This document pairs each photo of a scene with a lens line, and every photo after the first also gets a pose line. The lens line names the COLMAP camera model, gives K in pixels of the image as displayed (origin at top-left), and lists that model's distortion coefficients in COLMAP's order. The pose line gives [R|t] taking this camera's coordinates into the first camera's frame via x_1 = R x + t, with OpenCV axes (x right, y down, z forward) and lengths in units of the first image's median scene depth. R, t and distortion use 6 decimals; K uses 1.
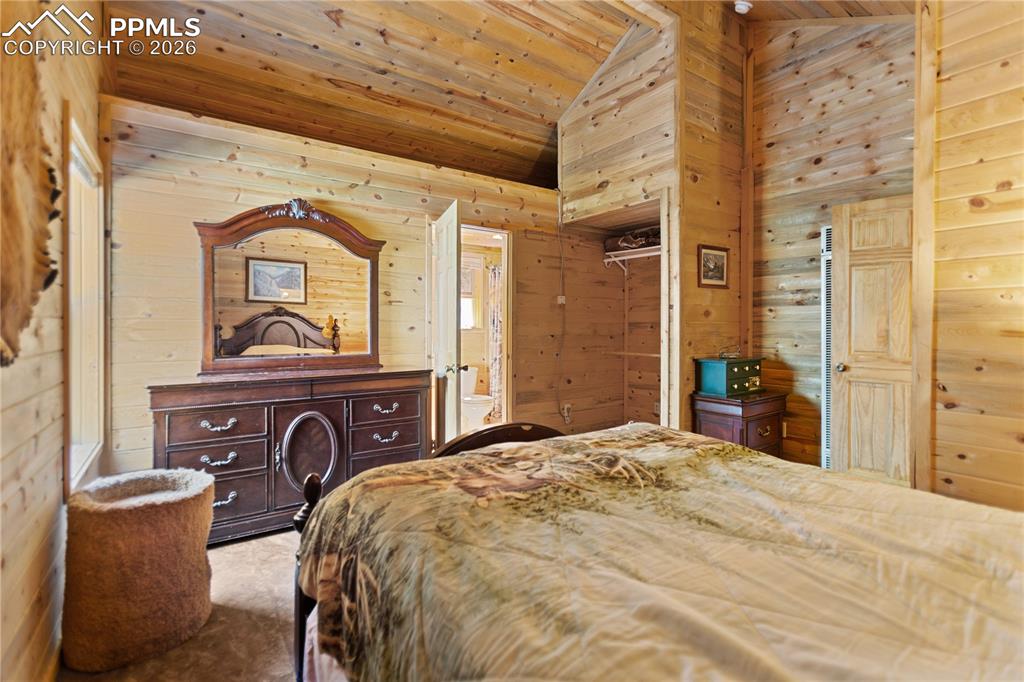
lens RADIAL K [[469.6, 0, 512.1], [0, 469.6, 331.1], [0, 0, 1]] dist [-0.000268, 0.000558]
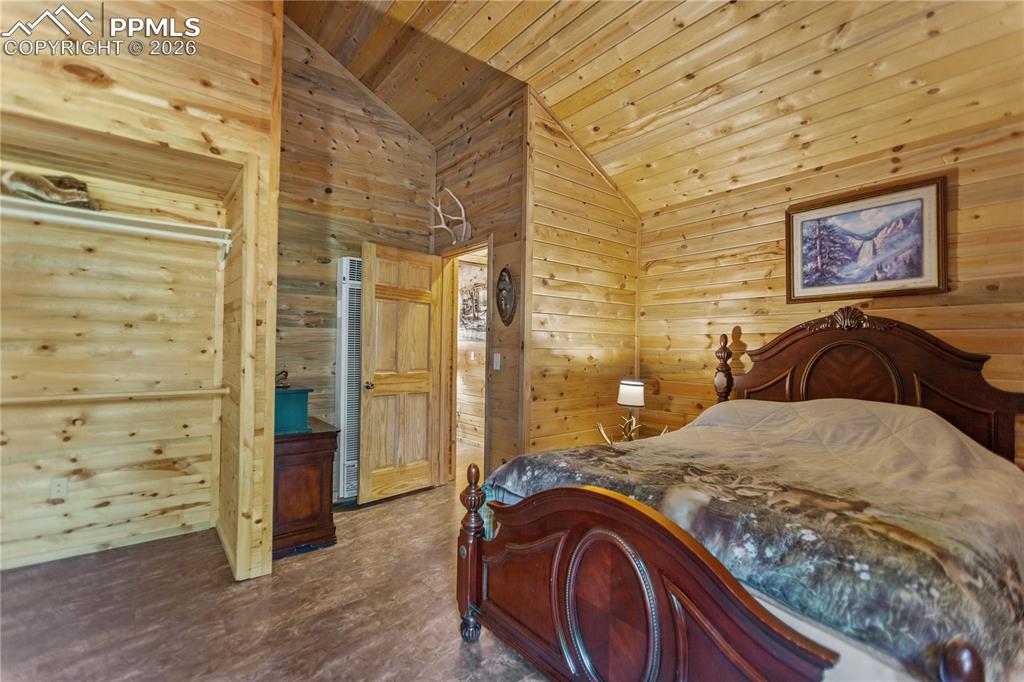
lens RADIAL K [[458.8, 0, 512.0], [0, 458.8, 341.0], [0, 0, 1]] dist [-0.000131, 0.000163]
pose [[-0.064628, 0.015318, 0.997792, -0.994894], [0.001591, 0.999882, -0.015247, -0.028058], [-0.997908, 0.000602, -0.064644, 1.683009]]
